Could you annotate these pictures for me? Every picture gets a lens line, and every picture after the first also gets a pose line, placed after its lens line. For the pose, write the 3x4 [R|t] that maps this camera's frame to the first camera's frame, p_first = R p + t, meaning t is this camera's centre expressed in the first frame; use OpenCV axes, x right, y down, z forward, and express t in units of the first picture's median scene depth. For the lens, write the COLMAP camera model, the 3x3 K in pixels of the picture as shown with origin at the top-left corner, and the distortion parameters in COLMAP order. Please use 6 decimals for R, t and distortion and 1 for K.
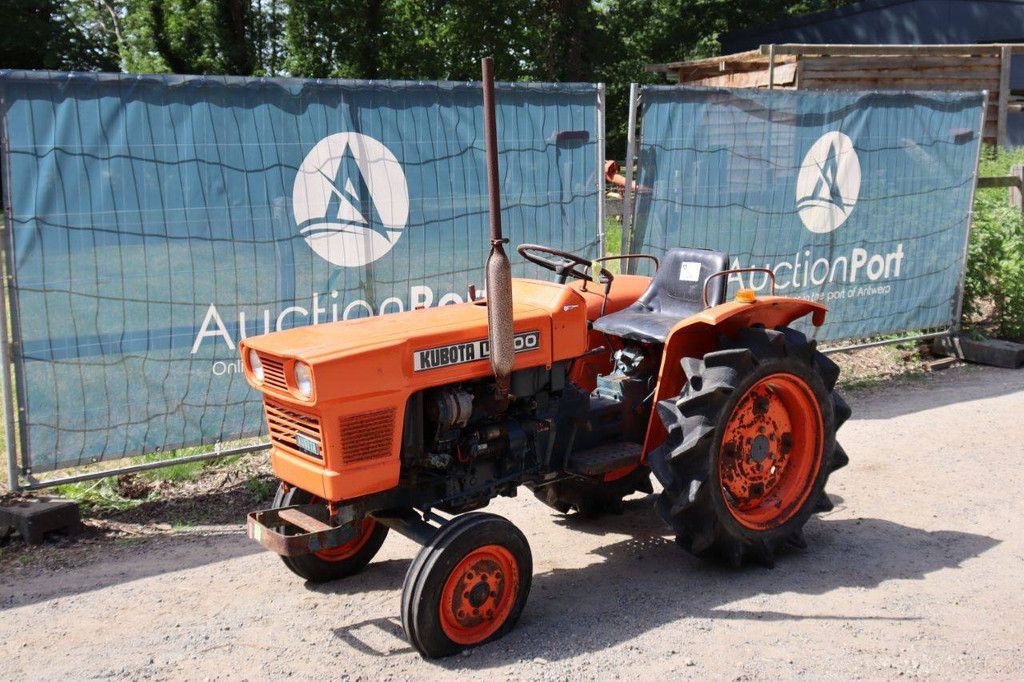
lens RADIAL K [[1243.1, 0, 533.5], [0, 1243.1, 338.9], [0, 0, 1]] dist [-0.011493, 0.137657]
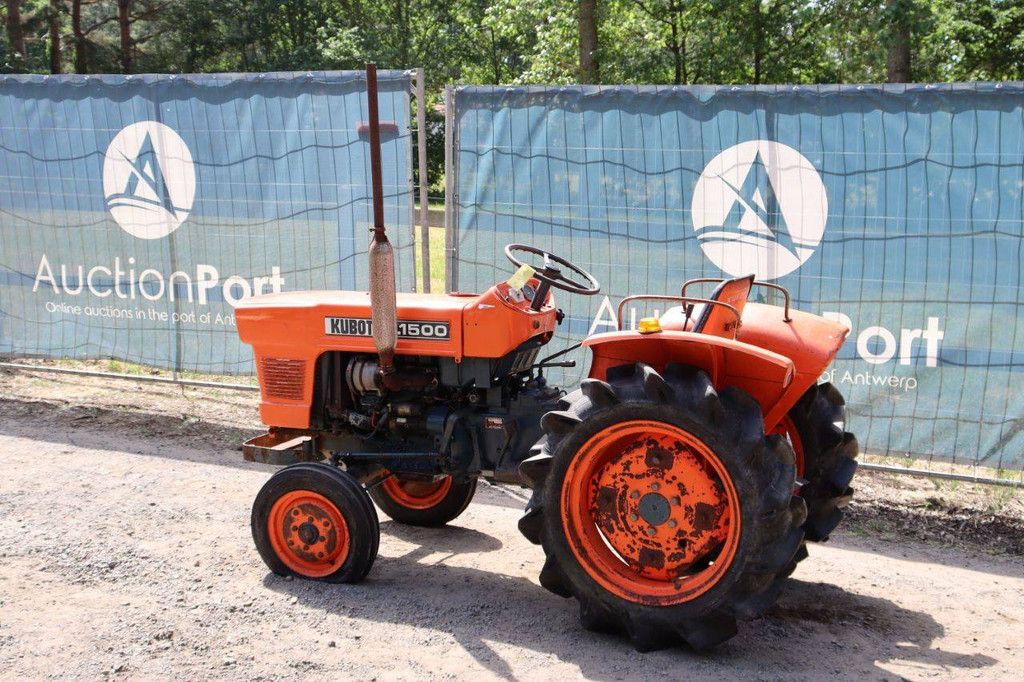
lens RADIAL K [[1393.0, 0, 536.9], [0, 1393.0, 341.2], [0, 0, 1]] dist [-0.009869, 0.428343]
pose [[0.453307, 0.136741, -0.880803, 0.934676], [-0.166971, 0.983698, 0.066783, -0.071447], [0.875576, 0.116795, 0.468749, 0.457300]]
